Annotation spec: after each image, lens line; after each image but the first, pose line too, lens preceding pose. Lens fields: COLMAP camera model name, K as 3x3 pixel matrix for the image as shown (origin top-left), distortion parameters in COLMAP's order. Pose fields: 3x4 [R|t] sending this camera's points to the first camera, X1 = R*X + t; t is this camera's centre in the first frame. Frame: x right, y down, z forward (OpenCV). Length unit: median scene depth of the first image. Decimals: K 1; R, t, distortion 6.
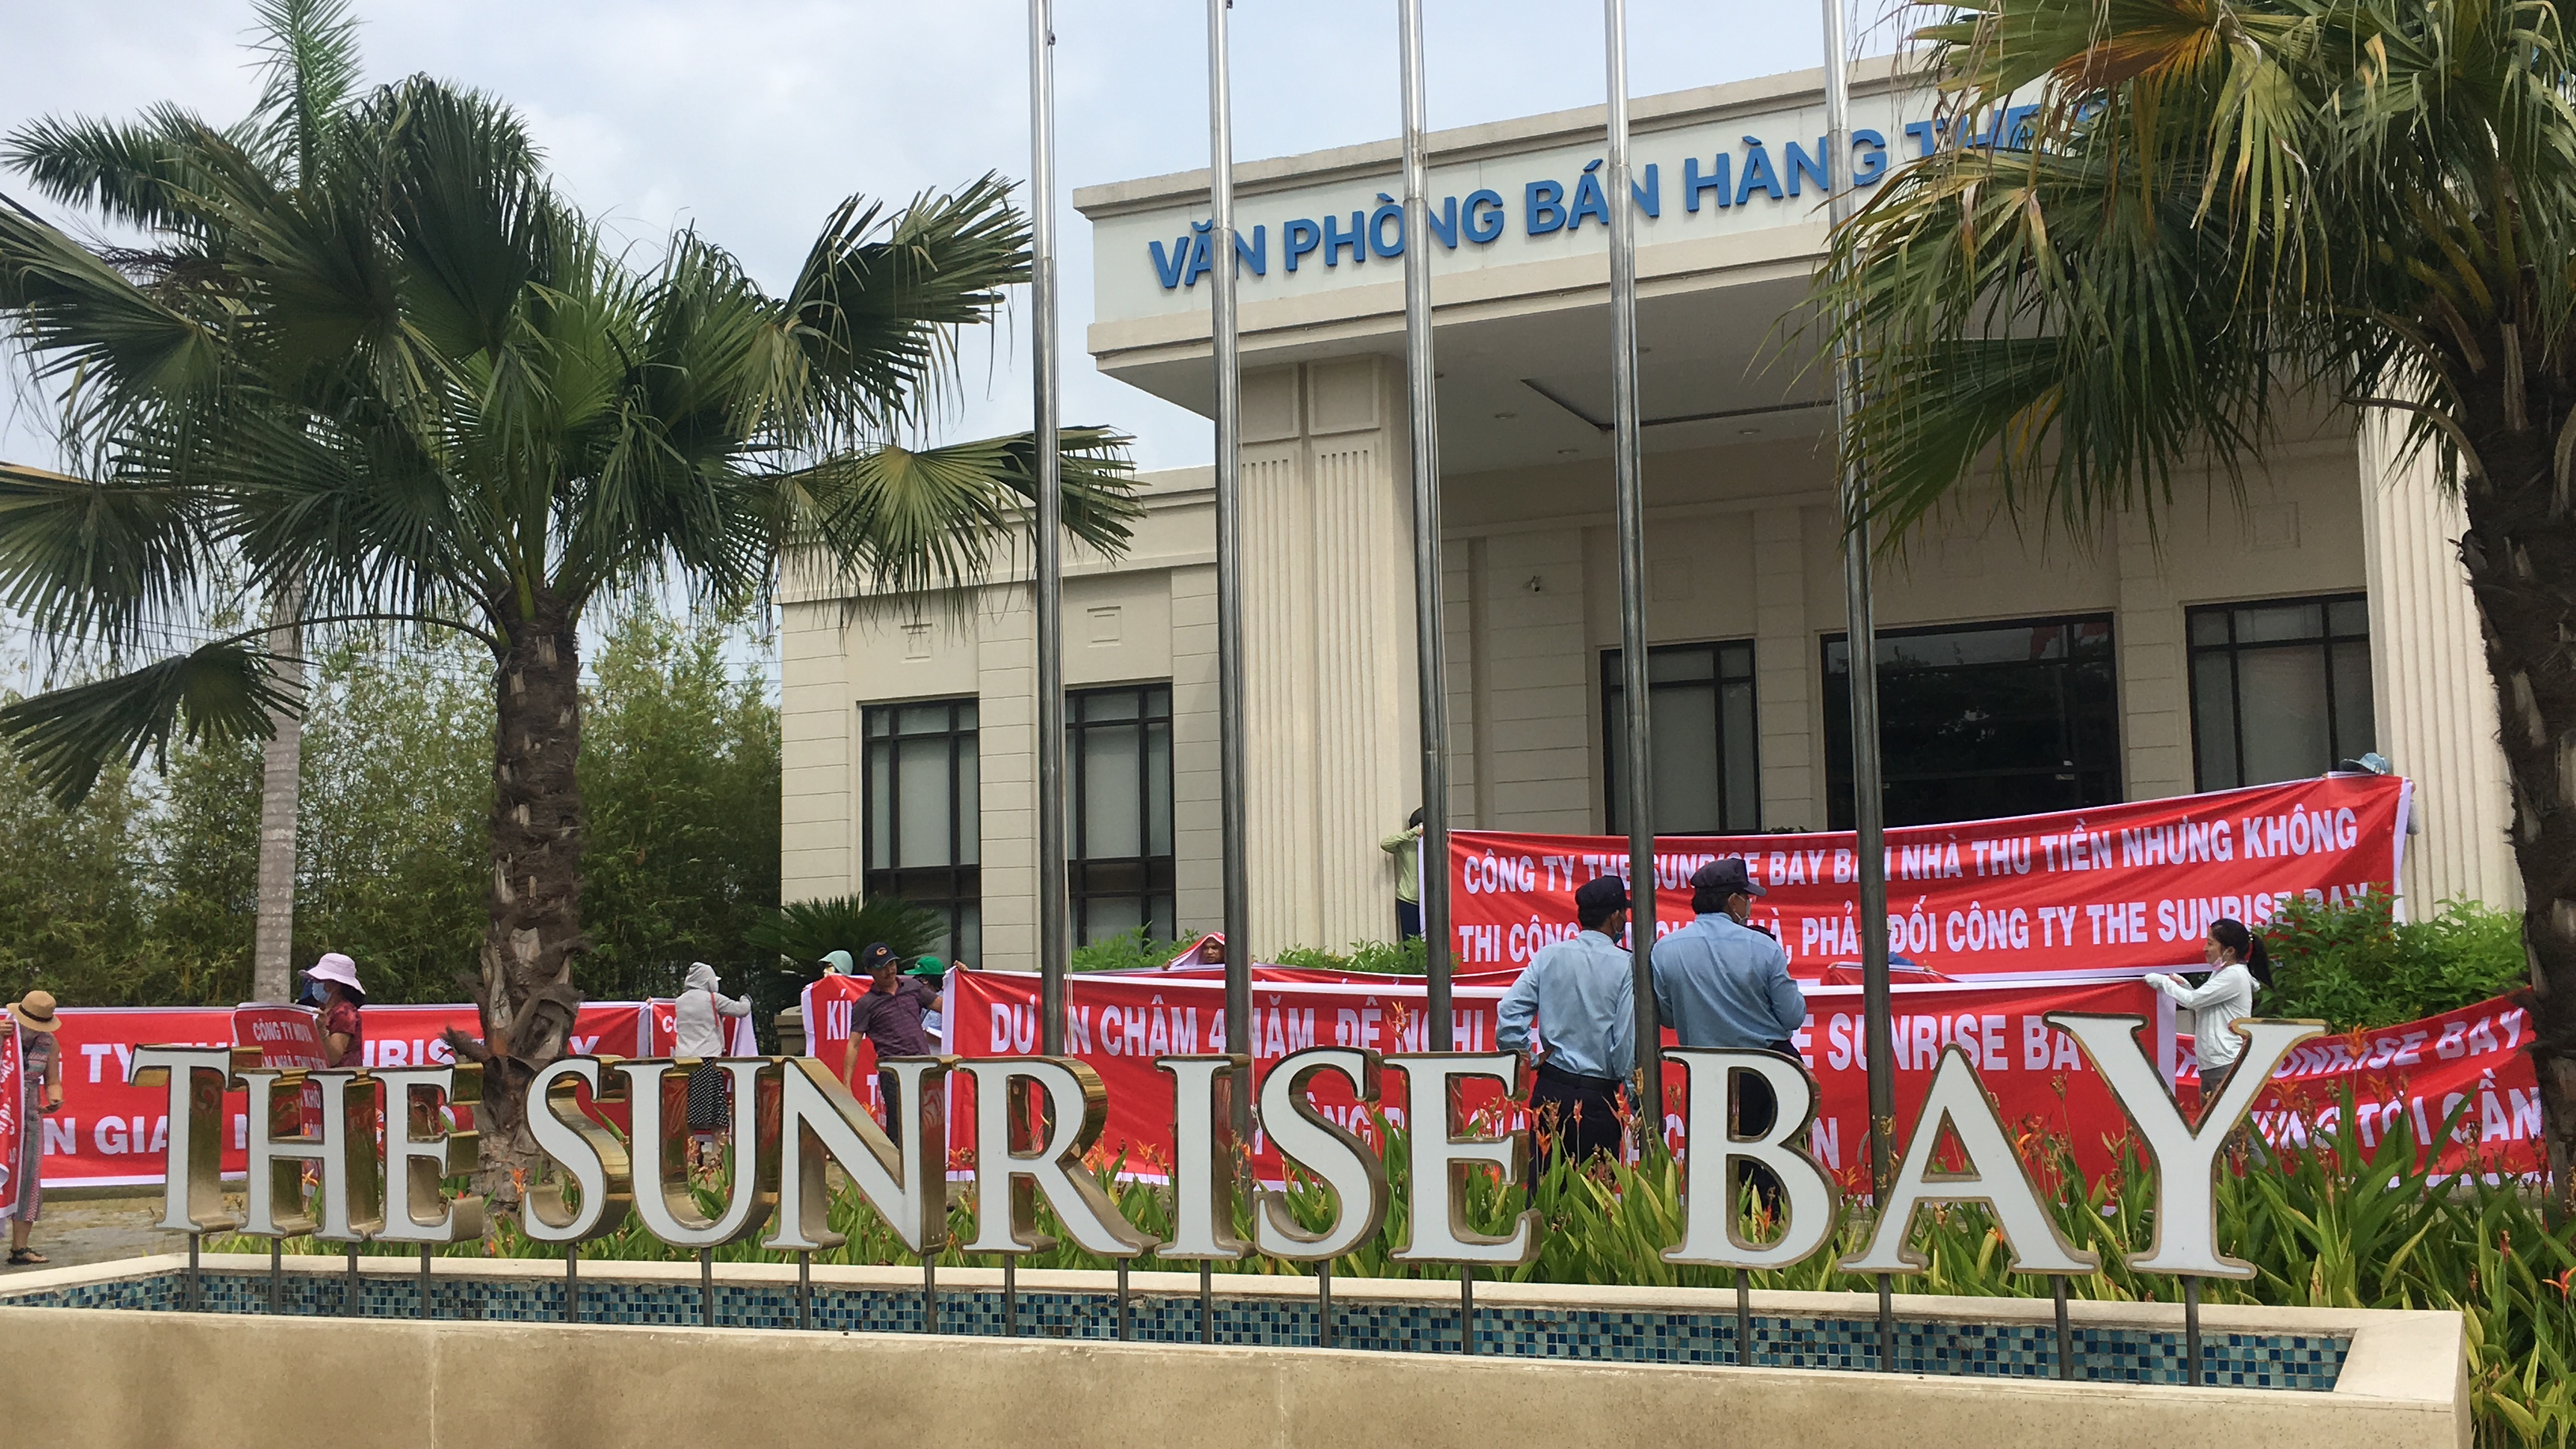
lens RADIAL K [[2605.0, 0, 1288.0], [0, 2605.0, 724.5], [0, 0, 1]] dist [0.063620, -0.029994]
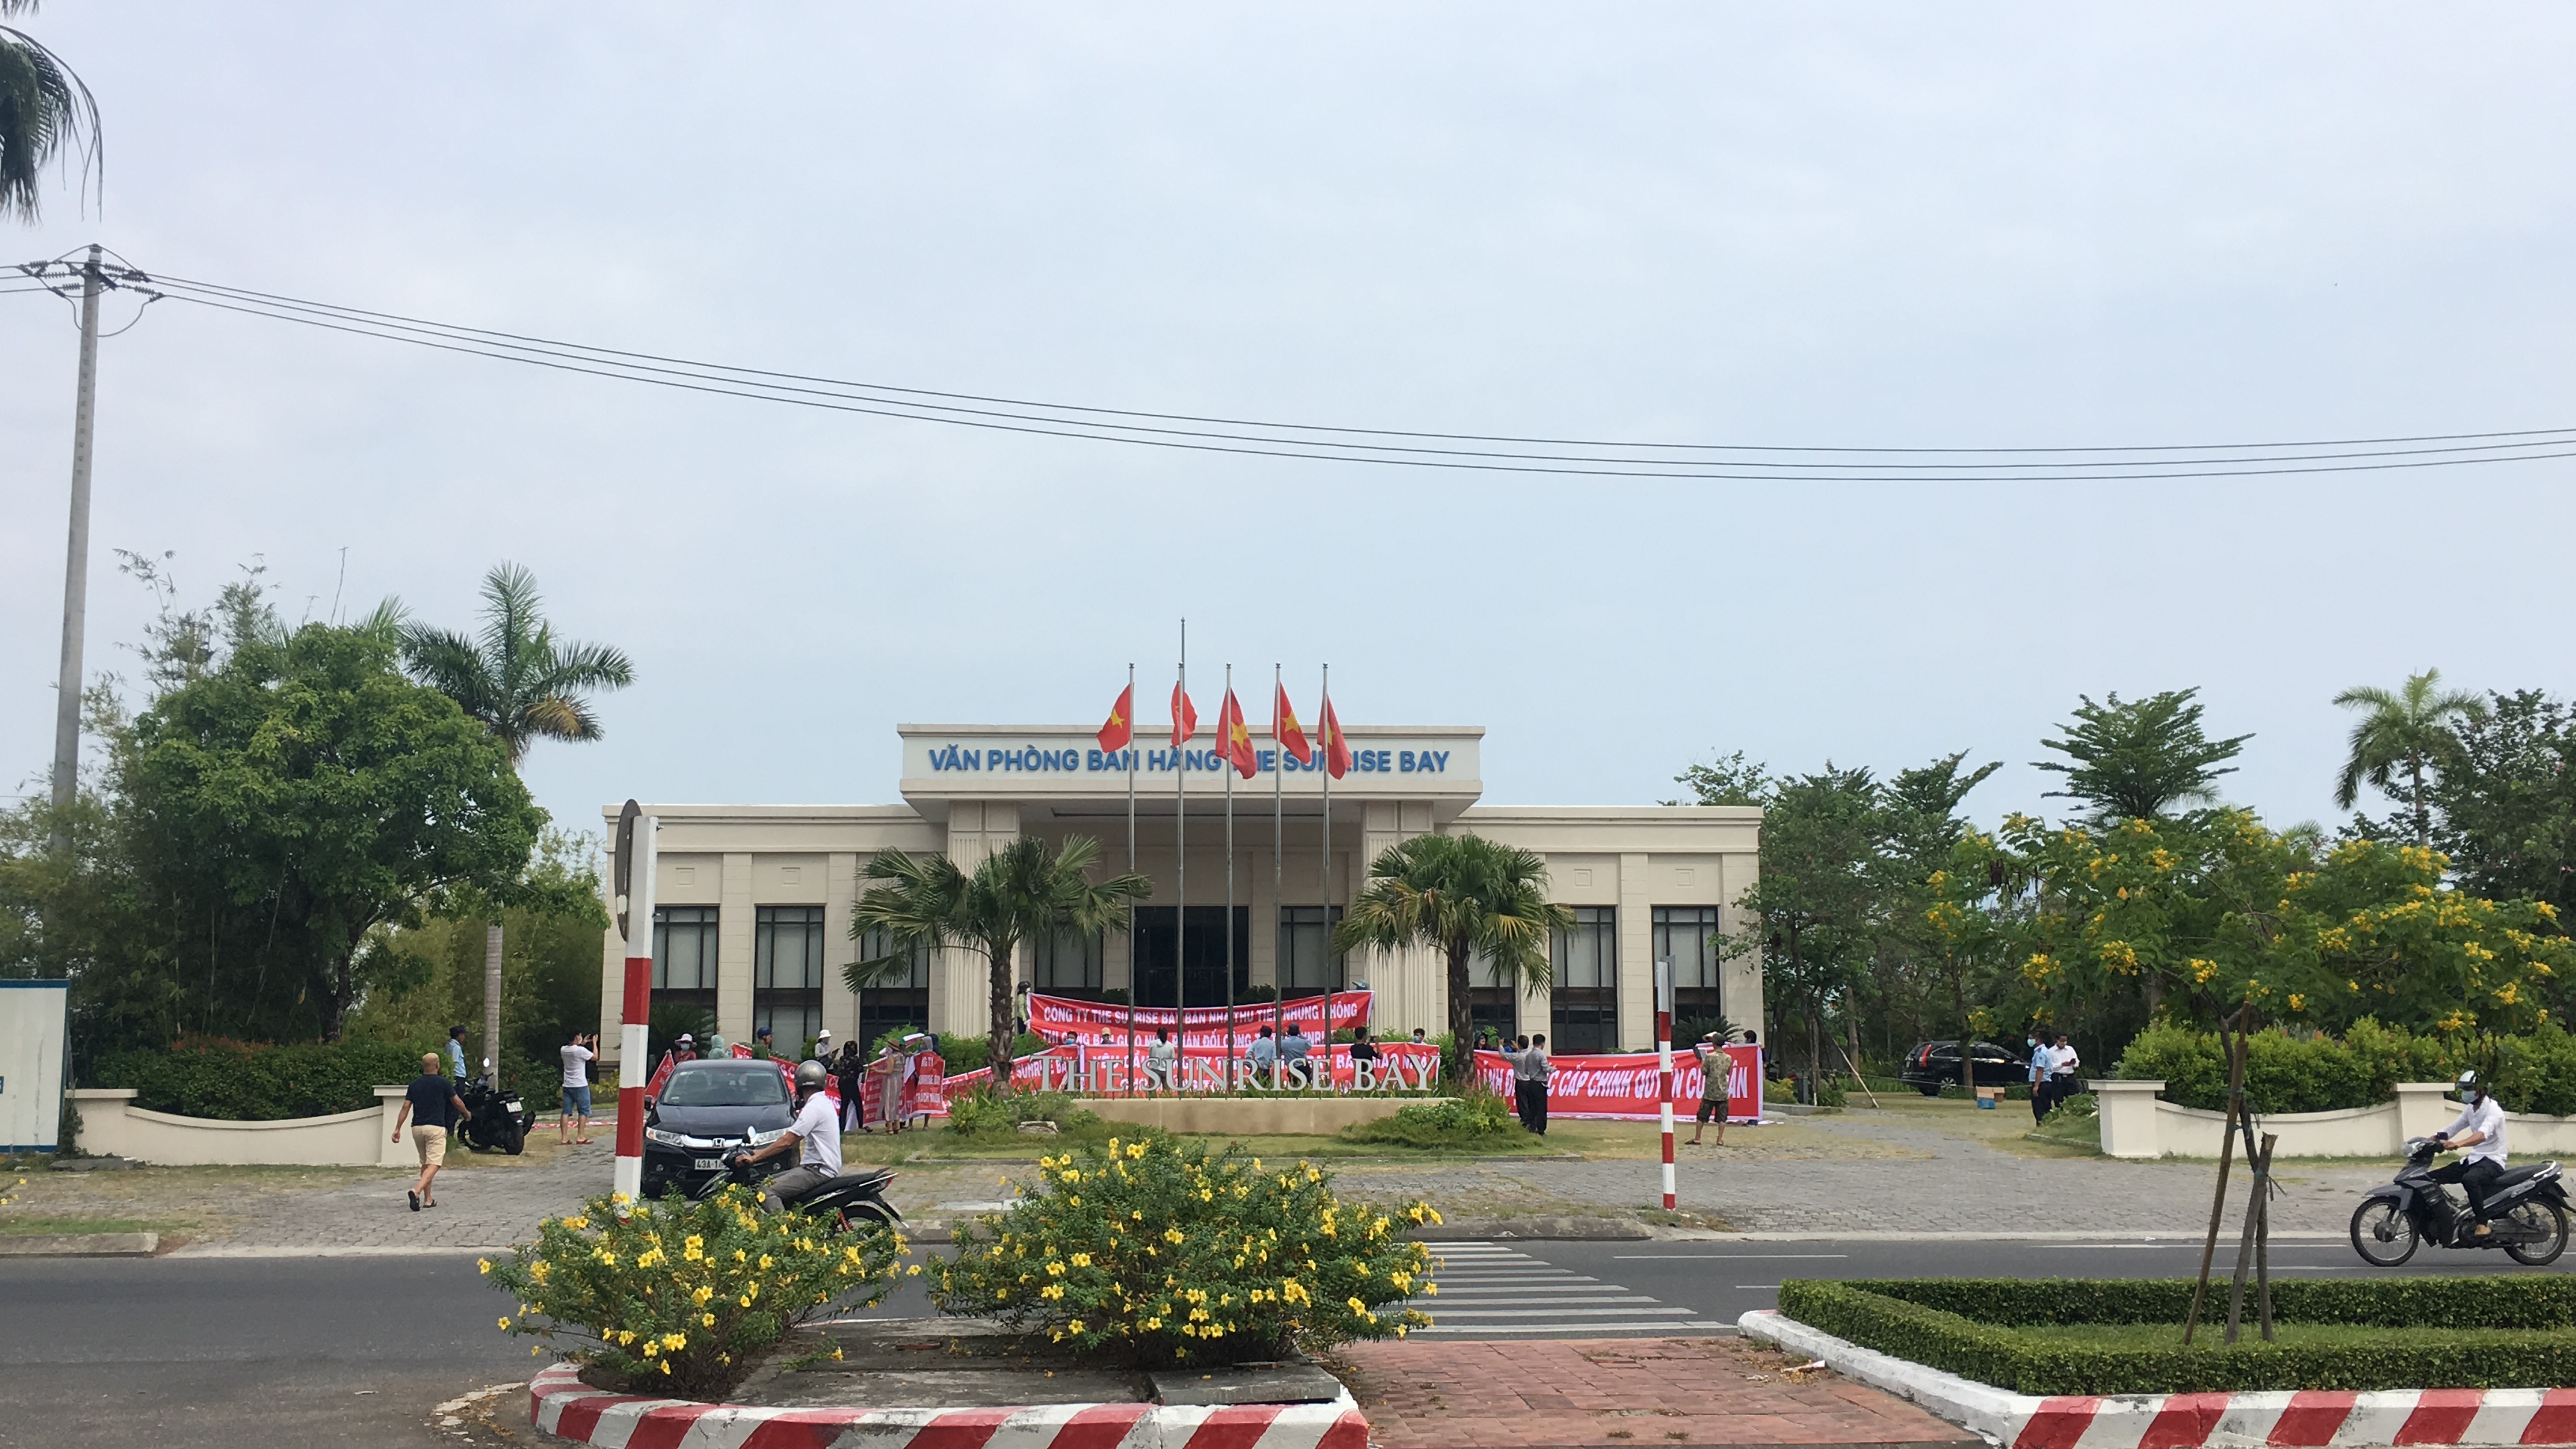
lens RADIAL K [[2605.0, 0, 1288.0], [0, 2605.0, 724.5], [0, 0, 1]] dist [0.063620, -0.029994]
pose [[0.892729, 0.074461, 0.444399, -1.721073], [-0.061413, 0.997155, -0.043710, -0.242161], [-0.446389, 0.011730, 0.894762, -2.785195]]
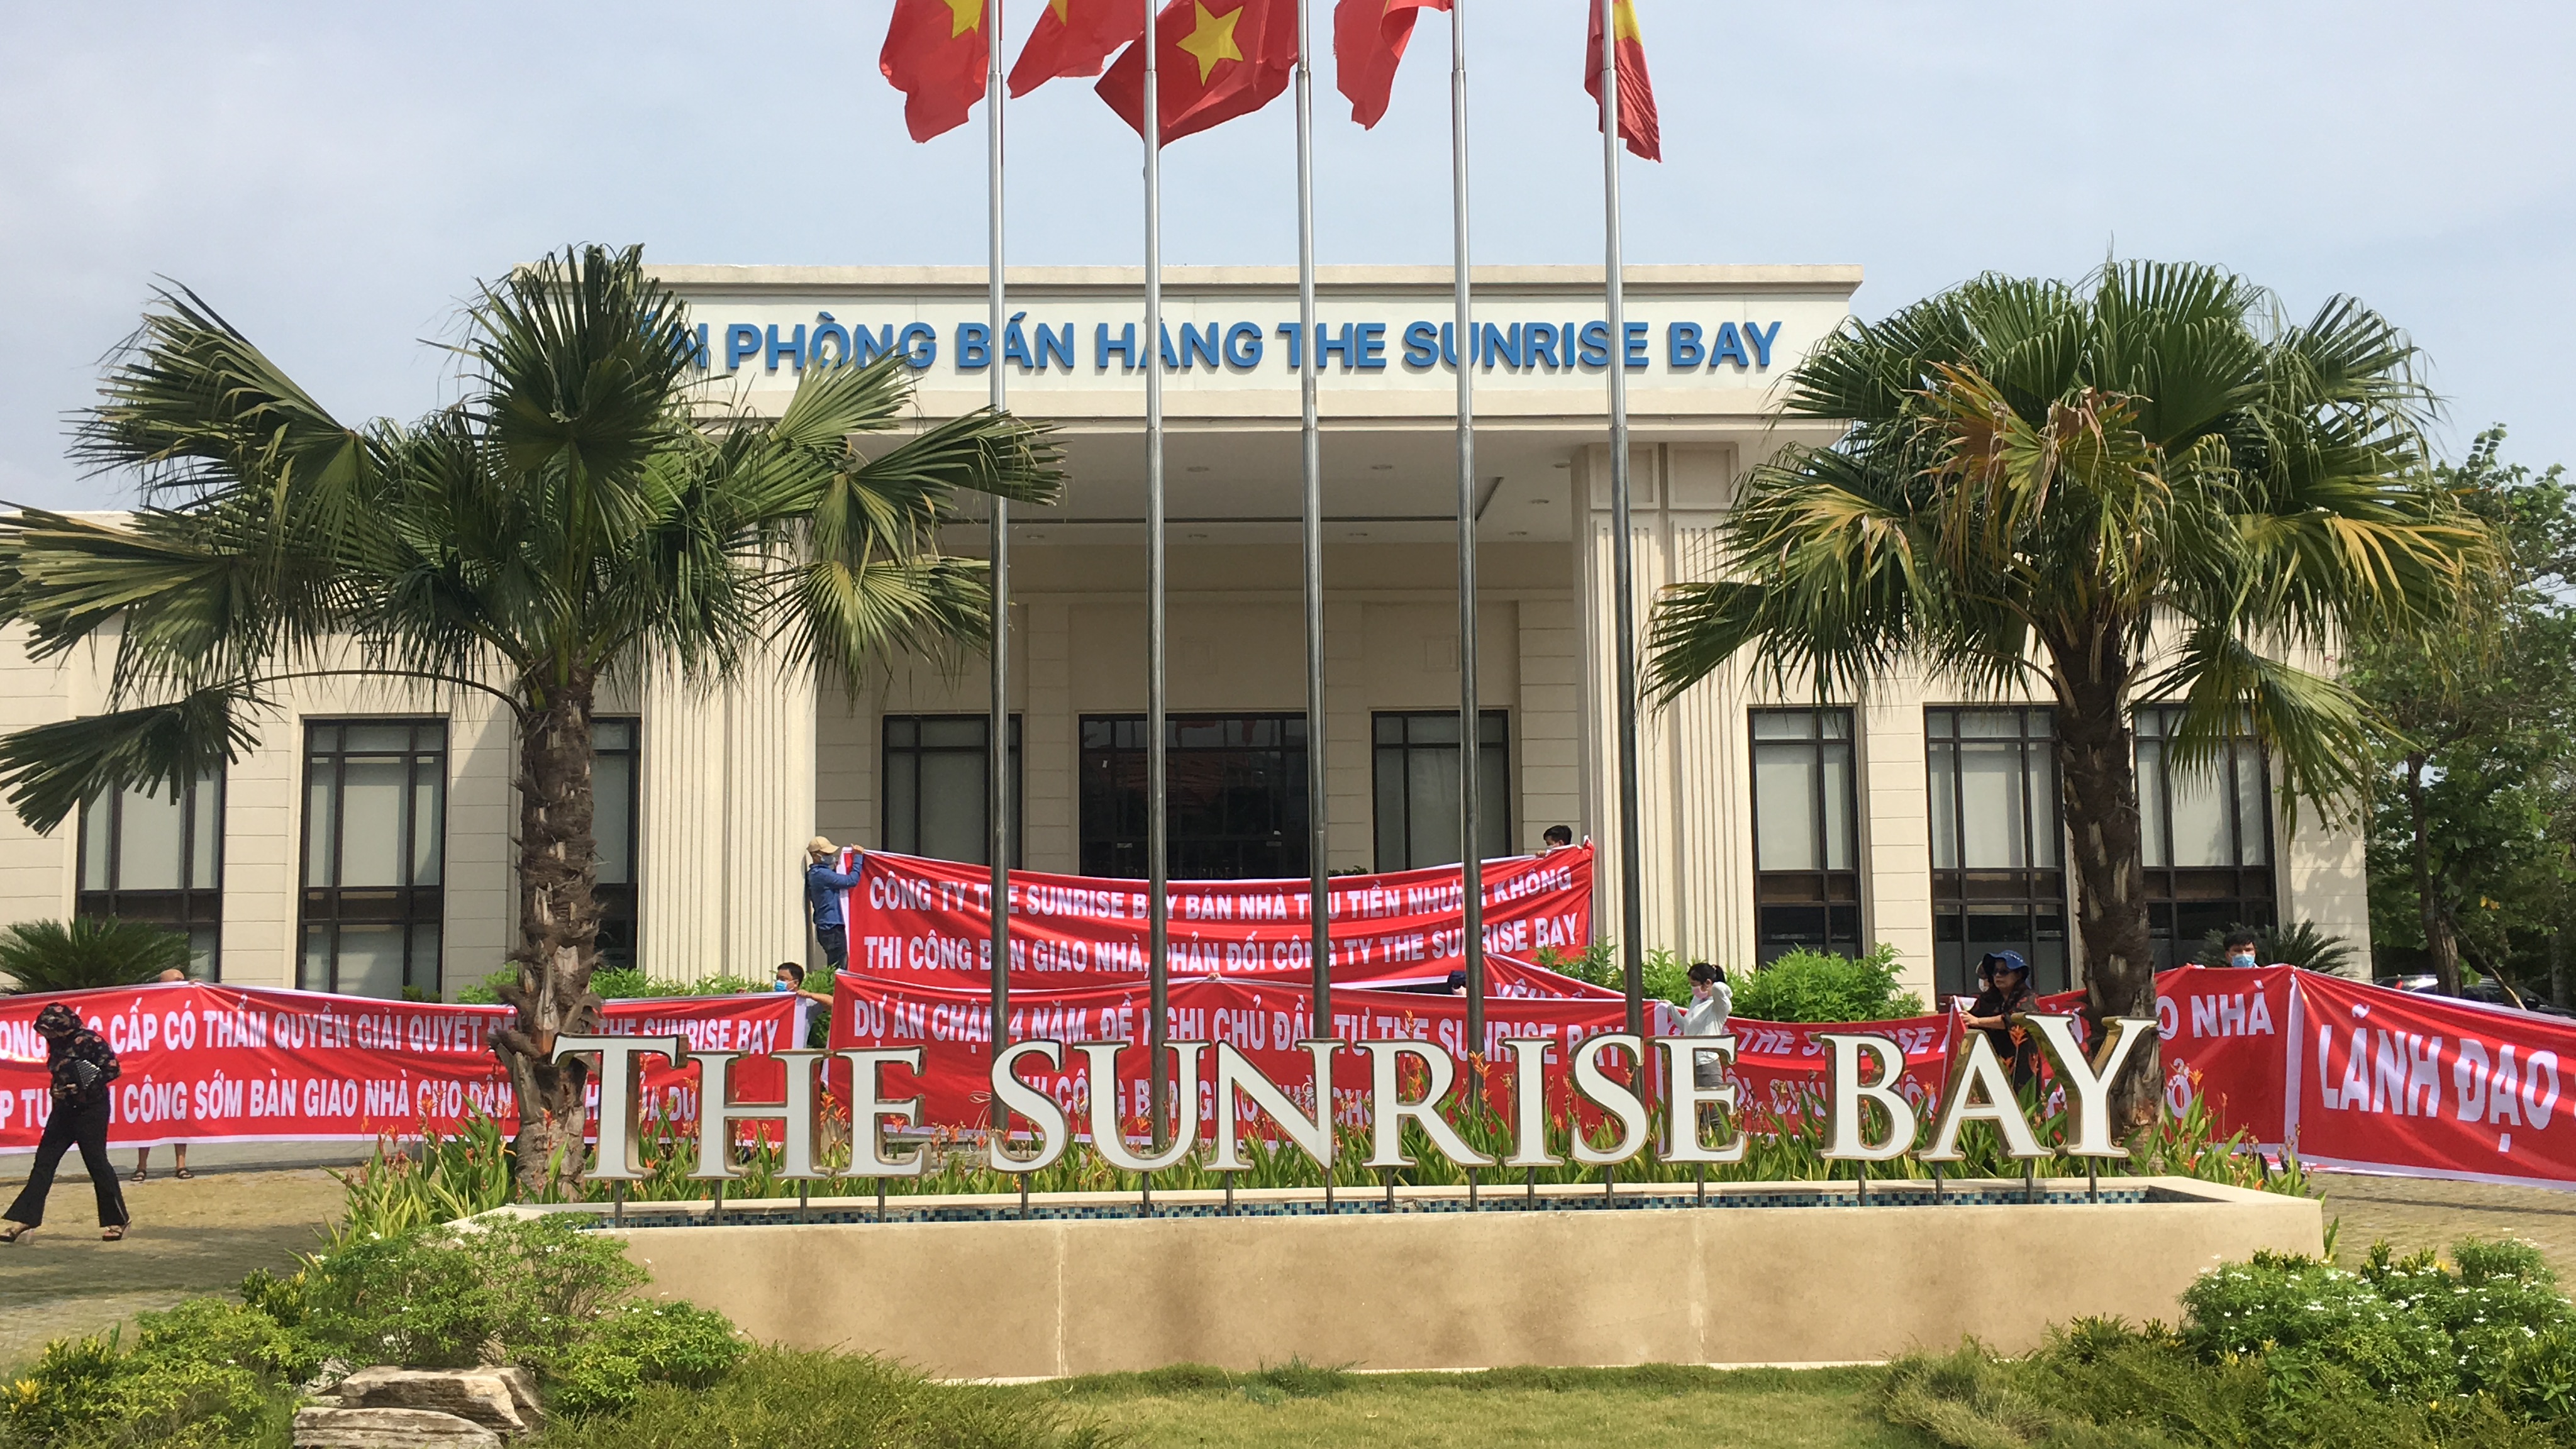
lens RADIAL K [[2605.0, 0, 1288.0], [0, 2605.0, 724.5], [0, 0, 1]] dist [0.063620, -0.029994]
pose [[0.895678, 0.057620, 0.440955, -0.530000], [-0.051055, 0.998338, -0.026750, -0.007811], [-0.441764, 0.001447, 0.897130, -0.214243]]
